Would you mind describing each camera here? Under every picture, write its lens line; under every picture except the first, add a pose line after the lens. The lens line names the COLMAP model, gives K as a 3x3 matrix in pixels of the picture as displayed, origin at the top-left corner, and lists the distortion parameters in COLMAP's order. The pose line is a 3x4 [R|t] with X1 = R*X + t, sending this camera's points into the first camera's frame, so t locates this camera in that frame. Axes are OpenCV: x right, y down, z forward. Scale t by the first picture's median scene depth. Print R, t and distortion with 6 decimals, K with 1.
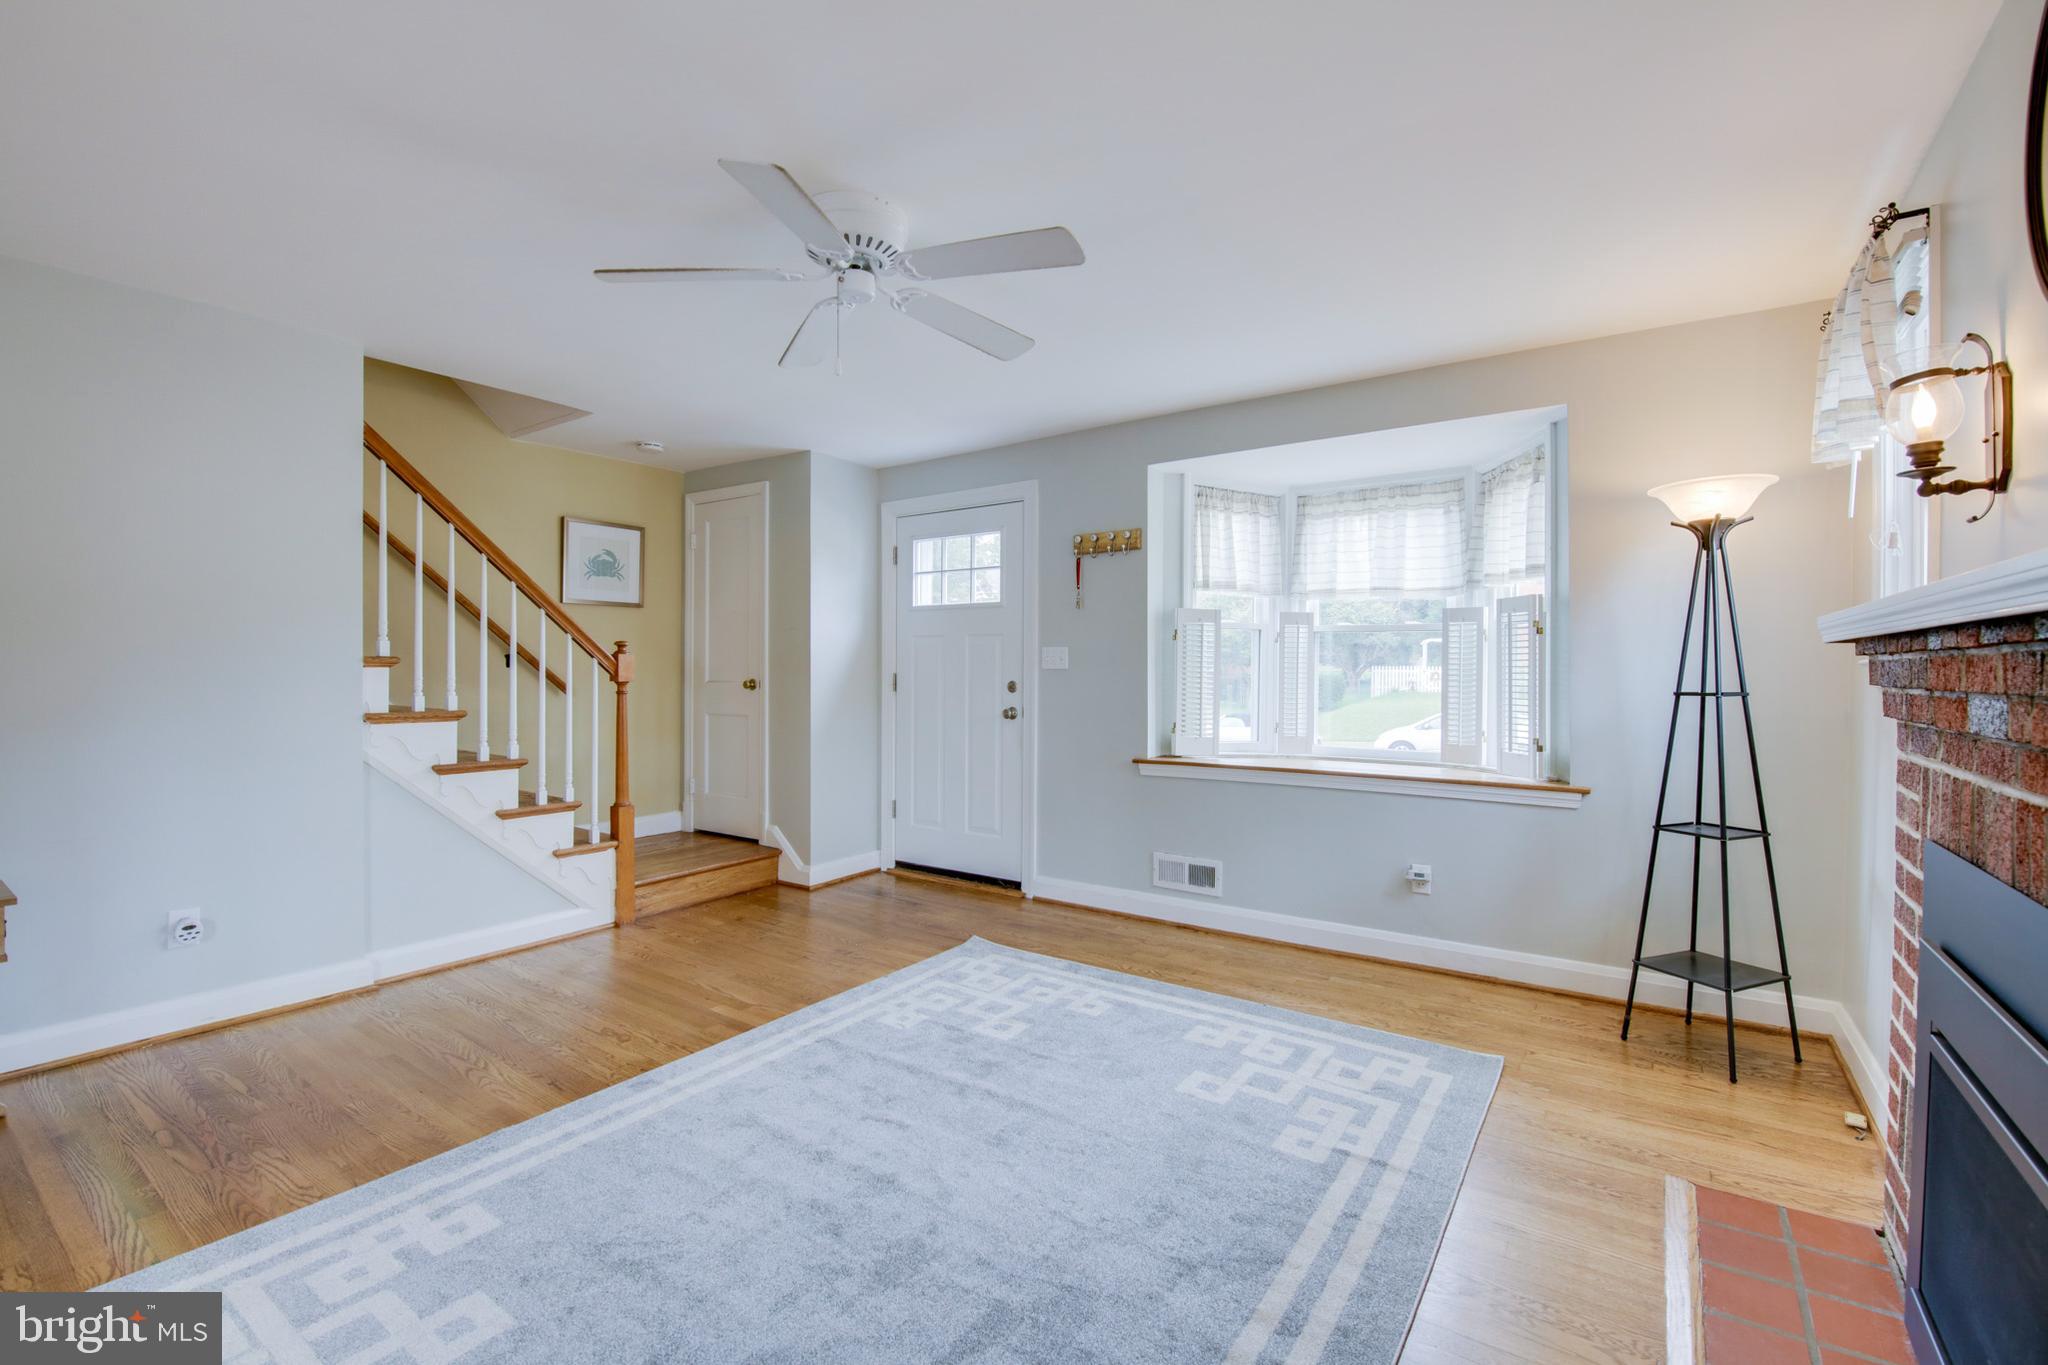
lens RADIAL K [[885.9, 0, 1024.9], [0, 885.9, 670.4], [0, 0, 1]] dist [-0.001909, -0.009919]
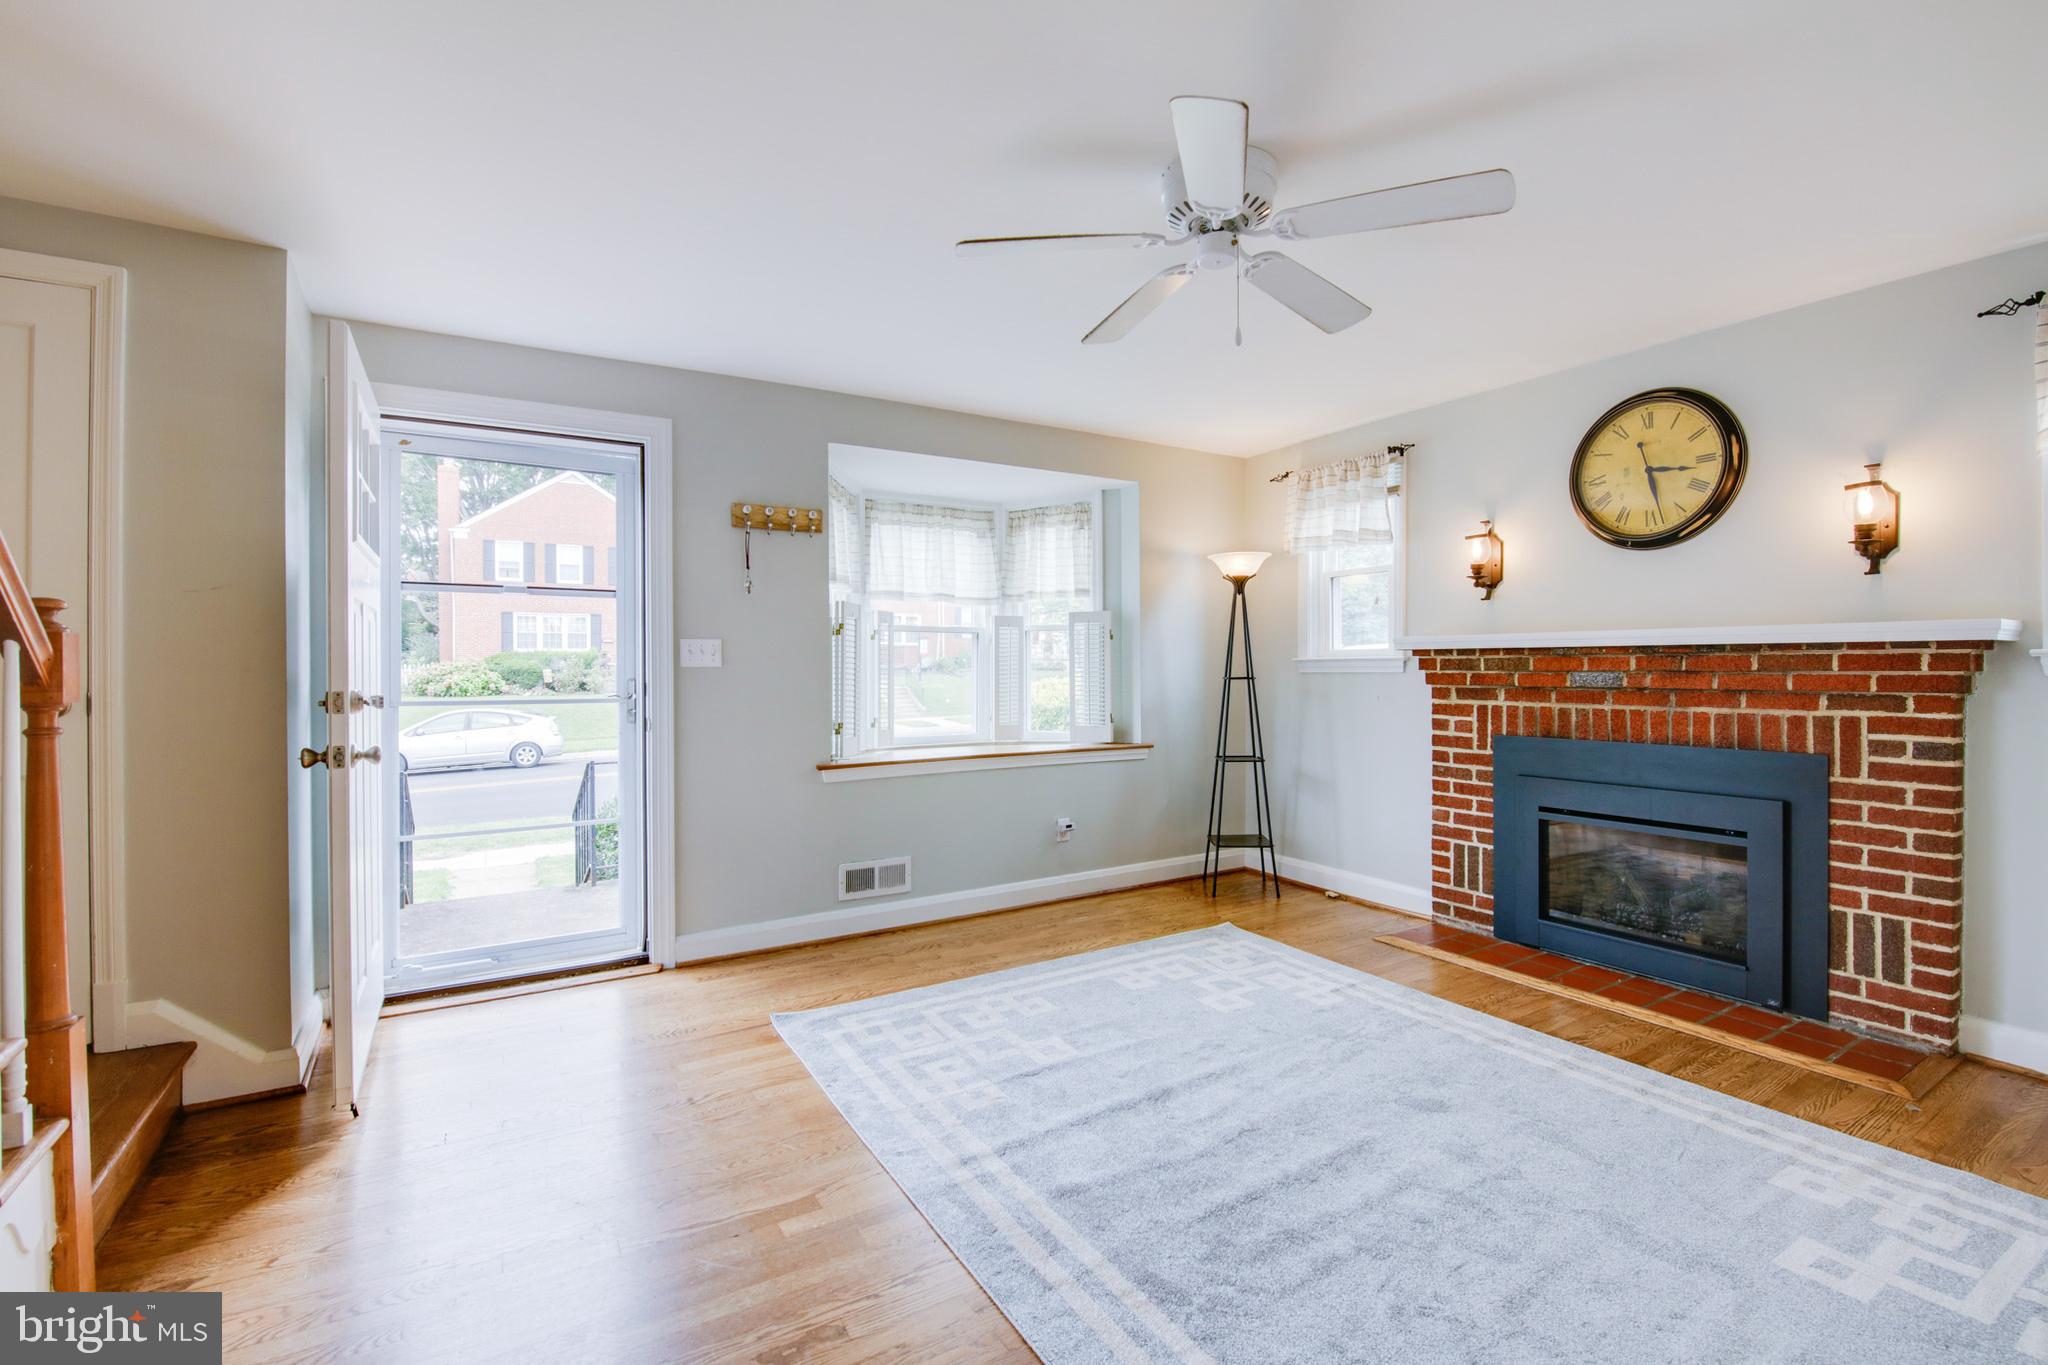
lens RADIAL K [[885.9, 0, 1029.5], [0, 885.9, 666.5], [0, 0, 1]] dist [-0.001909, -0.009919]
pose [[0.400575, -0.005366, 0.916248, -0.754562], [0.006488, 0.999974, 0.003020, -0.002937], [-0.916241, 0.004735, 0.400600, 0.548696]]
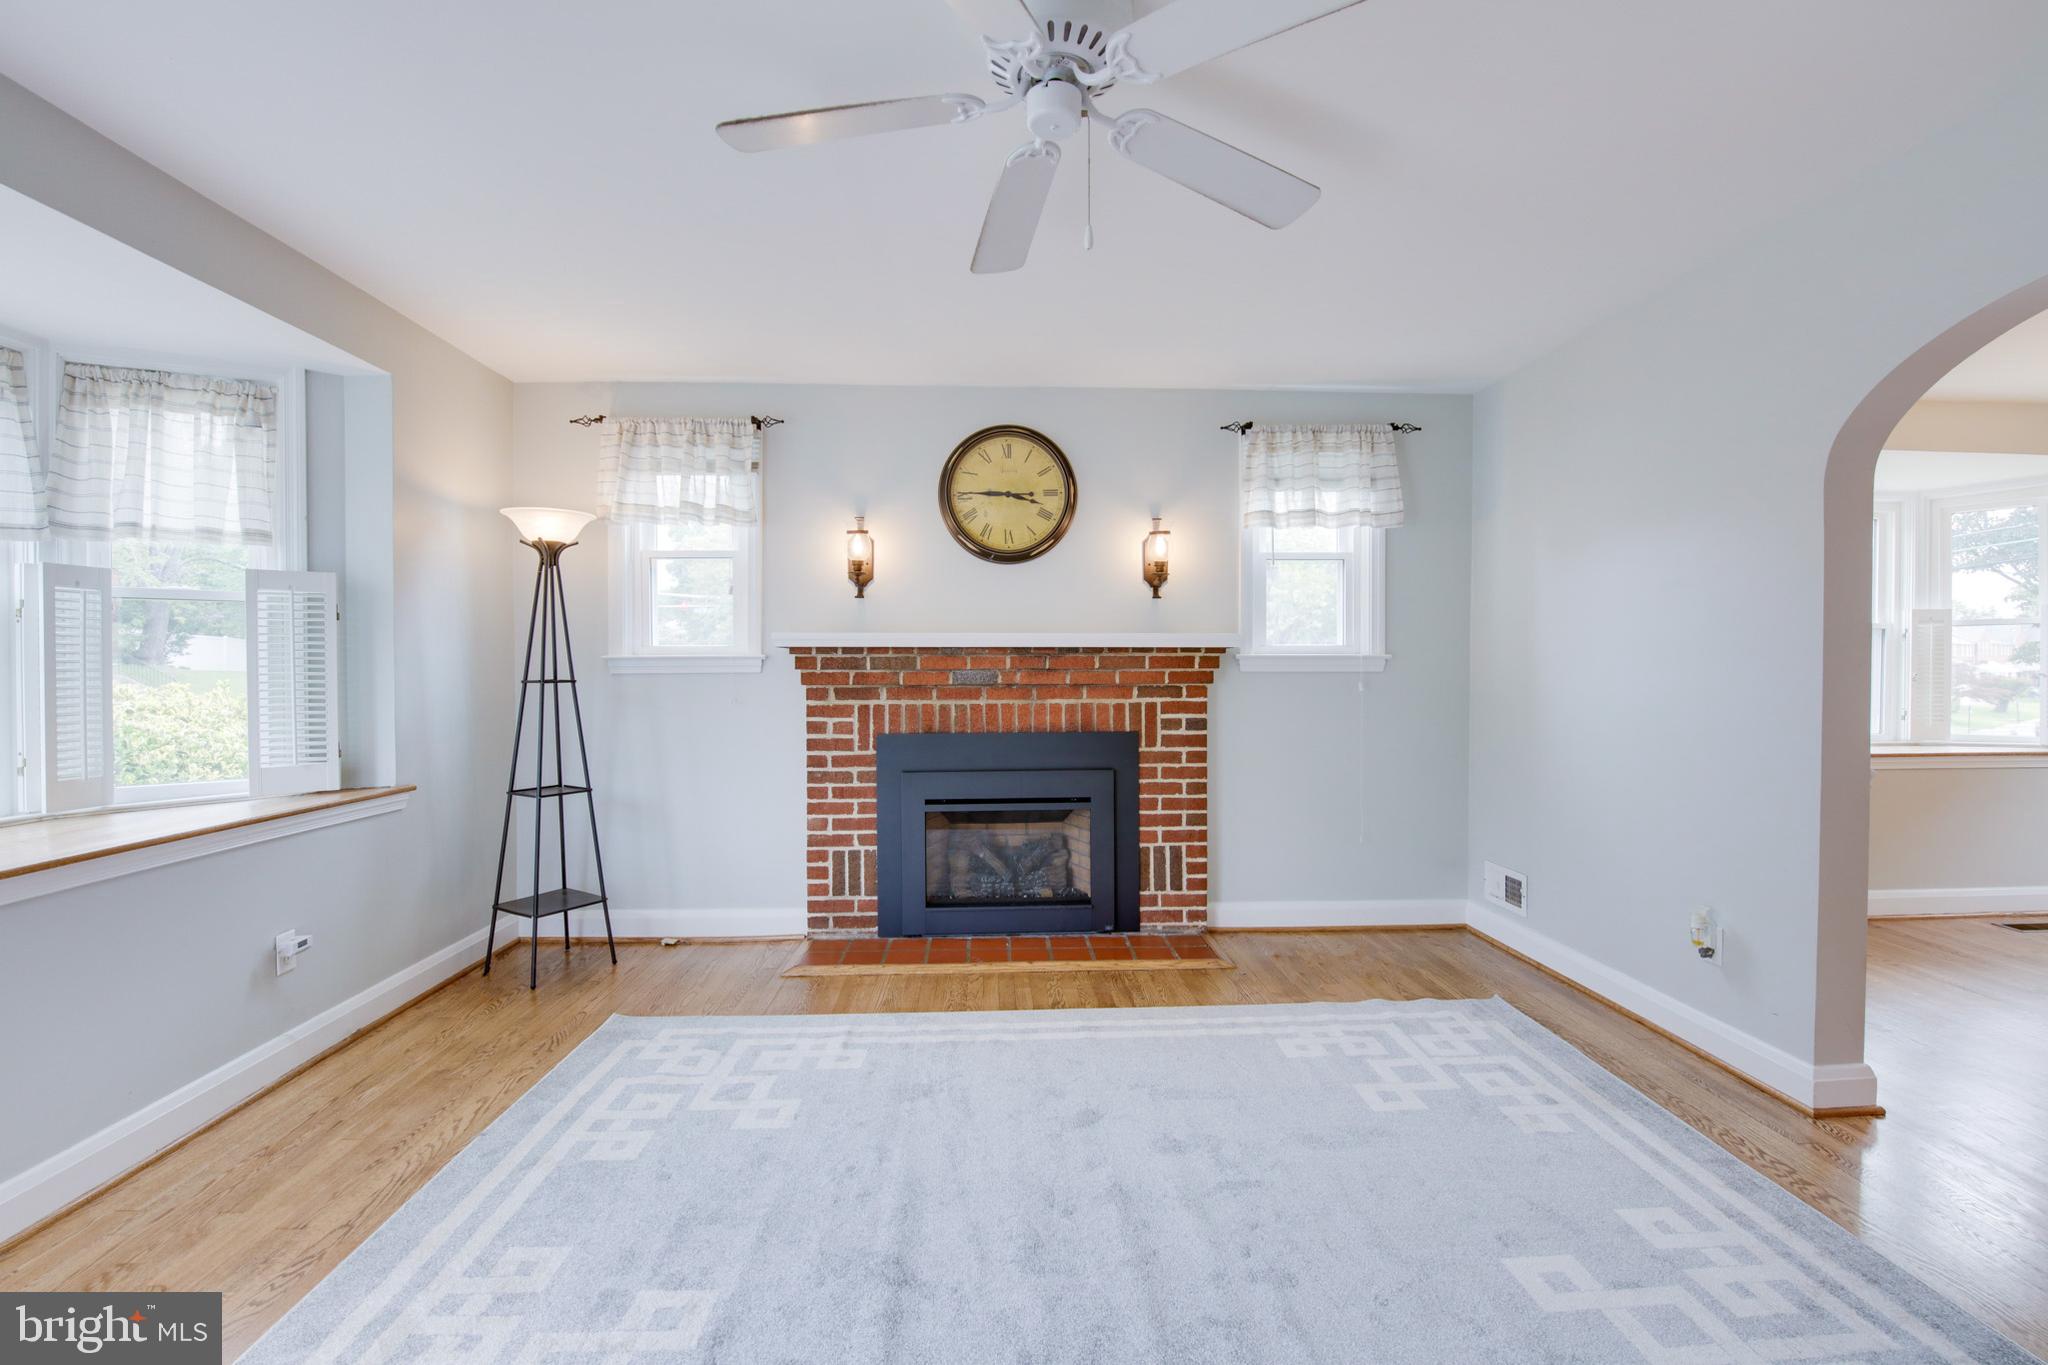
lens RADIAL K [[885.9, 0, 1025.2], [0, 885.9, 678.4], [0, 0, 1]] dist [-0.001909, -0.009919]
pose [[-0.606482, -0.011614, 0.795012, -0.496869], [0.001683, 0.999872, 0.015890, 0.002757], [-0.795095, 0.010975, -0.606385, 0.976565]]
